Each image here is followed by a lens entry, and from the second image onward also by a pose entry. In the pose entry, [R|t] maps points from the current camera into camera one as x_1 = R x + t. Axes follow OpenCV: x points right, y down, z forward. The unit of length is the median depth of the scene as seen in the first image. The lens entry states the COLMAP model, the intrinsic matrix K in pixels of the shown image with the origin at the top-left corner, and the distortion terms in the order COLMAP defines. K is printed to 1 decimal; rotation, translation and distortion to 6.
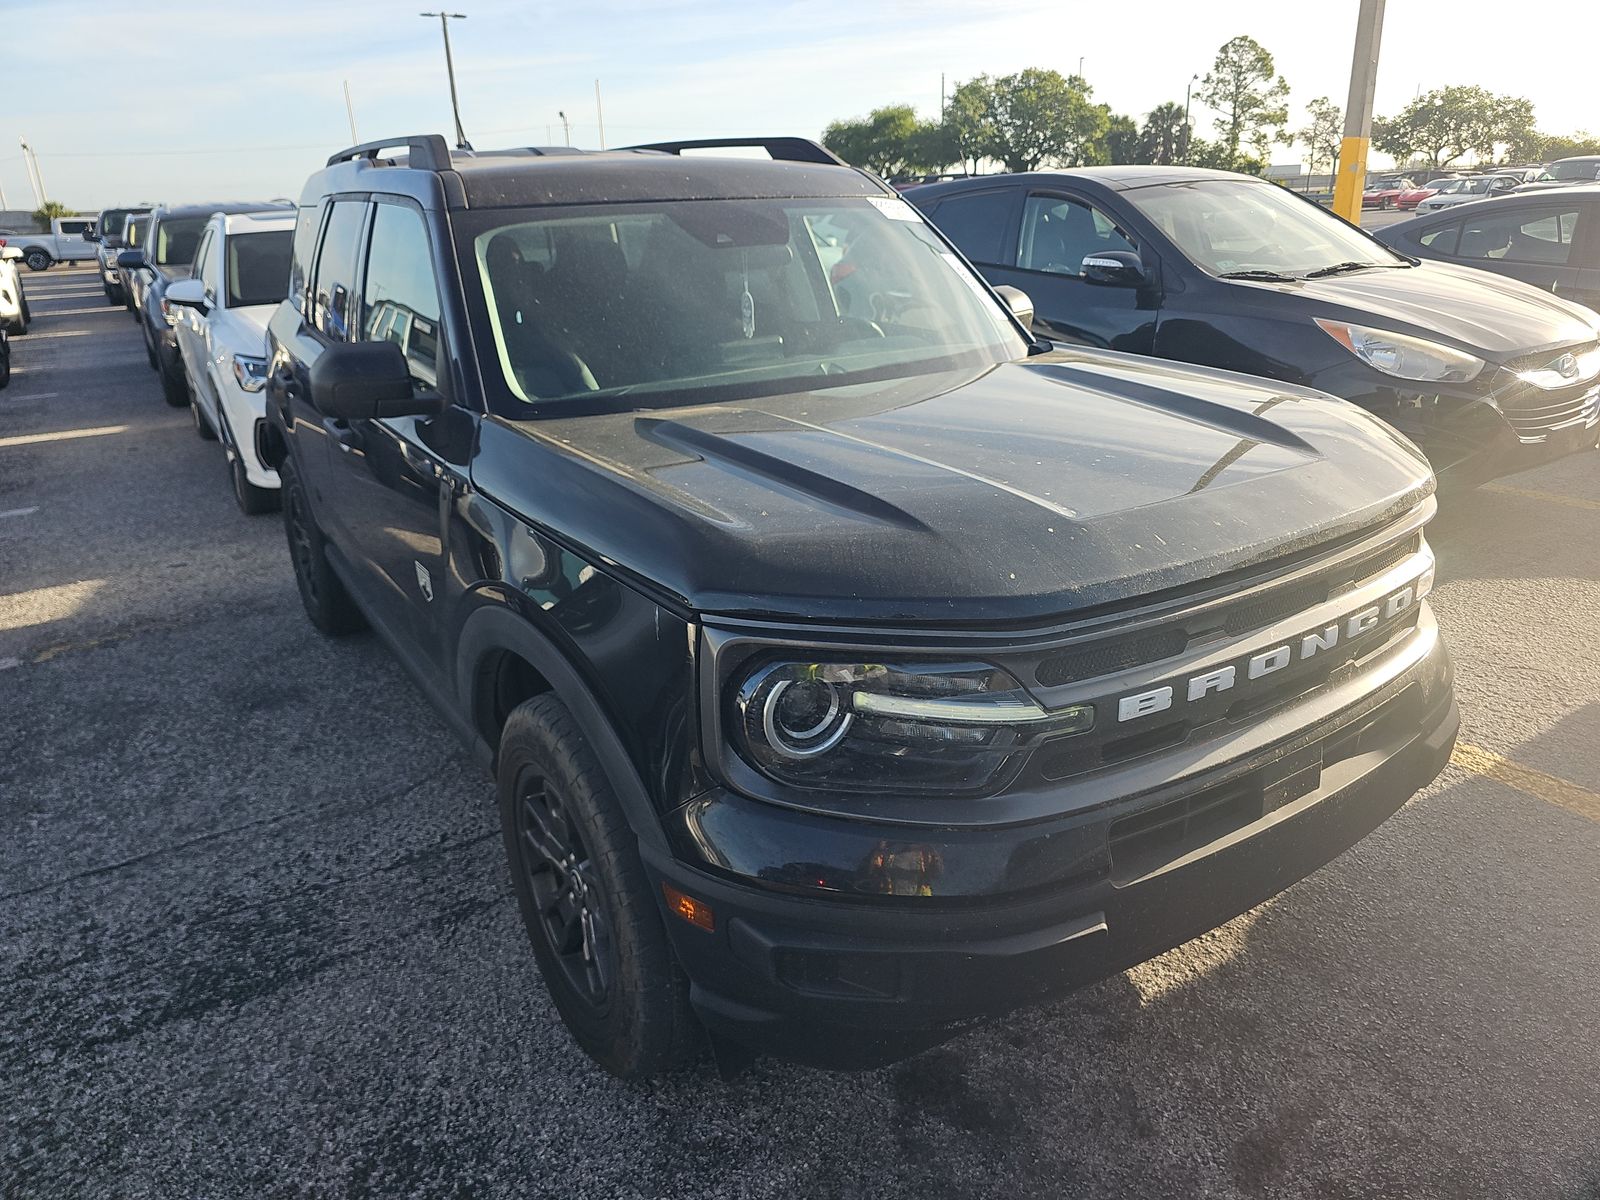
lens RADIAL K [[1084.5, 0, 800.0], [0, 1084.5, 600.0], [0, 0, 1]] dist [-0.002050, -0.001981]
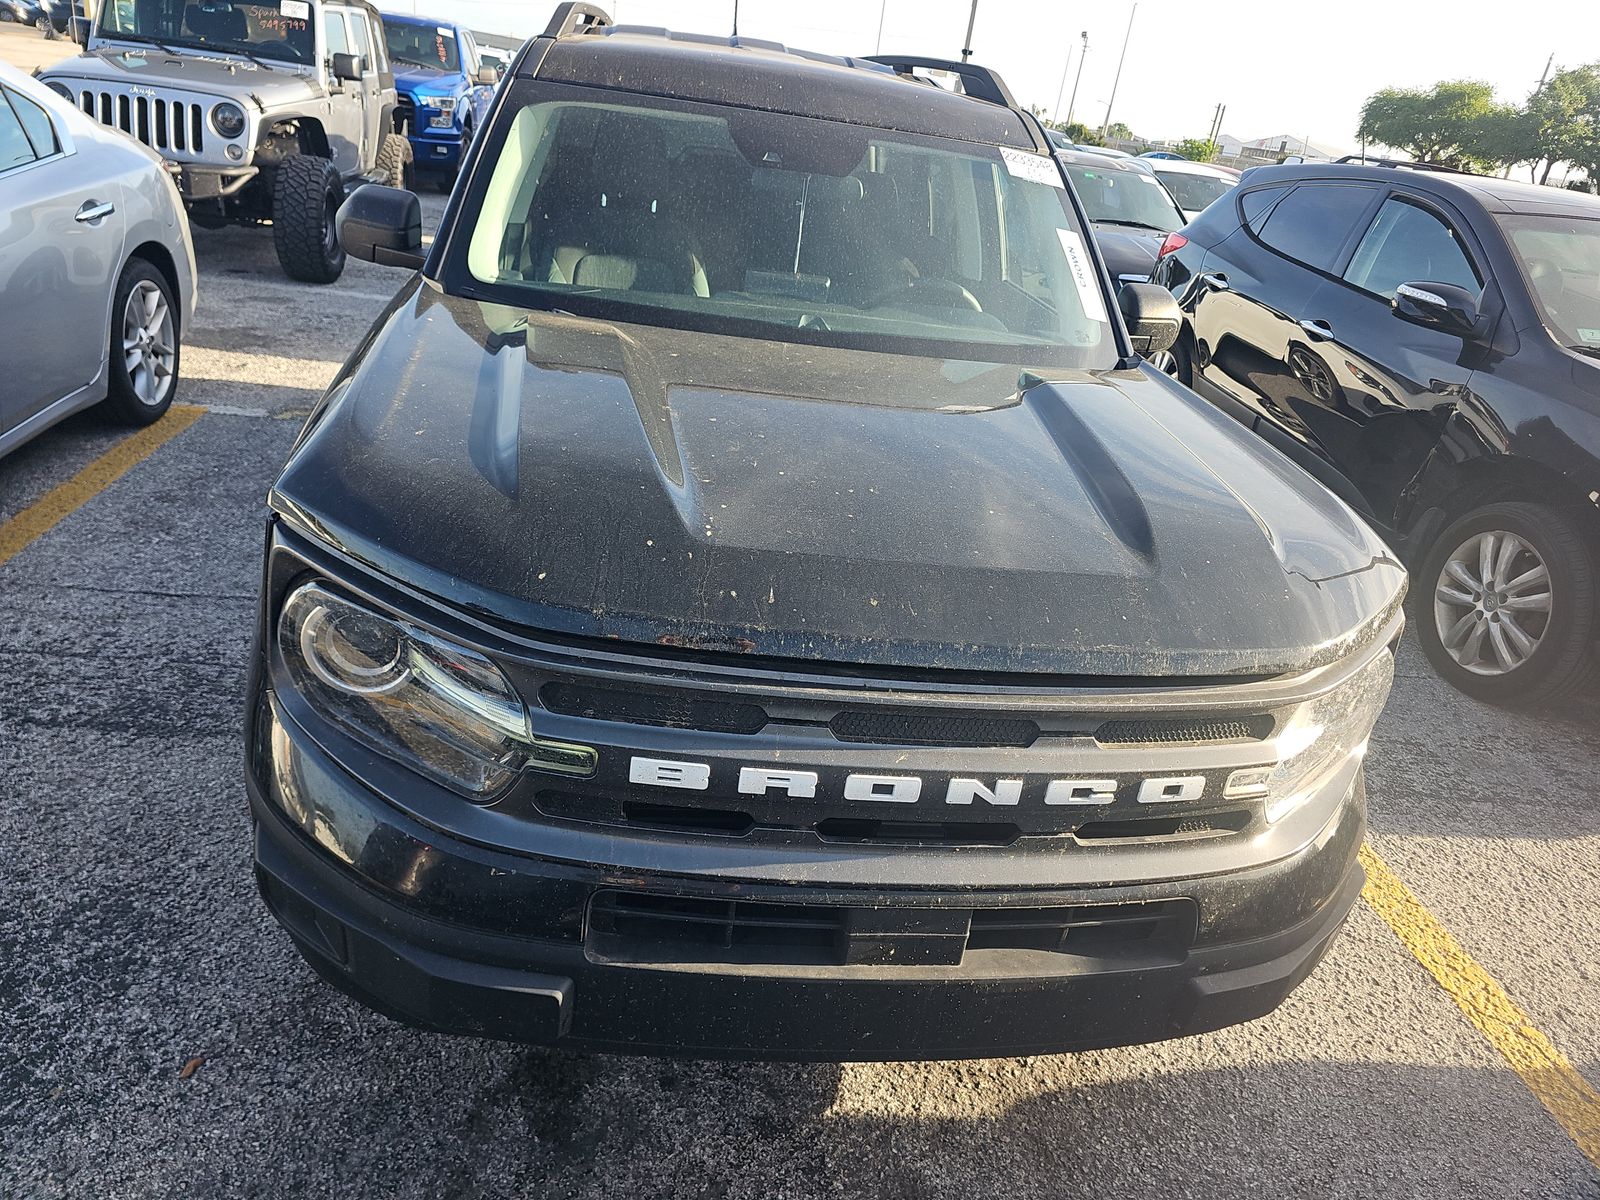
lens RADIAL K [[1070.0, 0, 800.0], [0, 1070.0, 600.0], [0, 0, 1]] dist [0.020805, -0.028012]
pose [[0.884834, 0.320832, -0.337841, 0.465043], [-0.298228, 0.947128, 0.118359, -0.114283], [0.357952, -0.003975, 0.933732, 0.194704]]
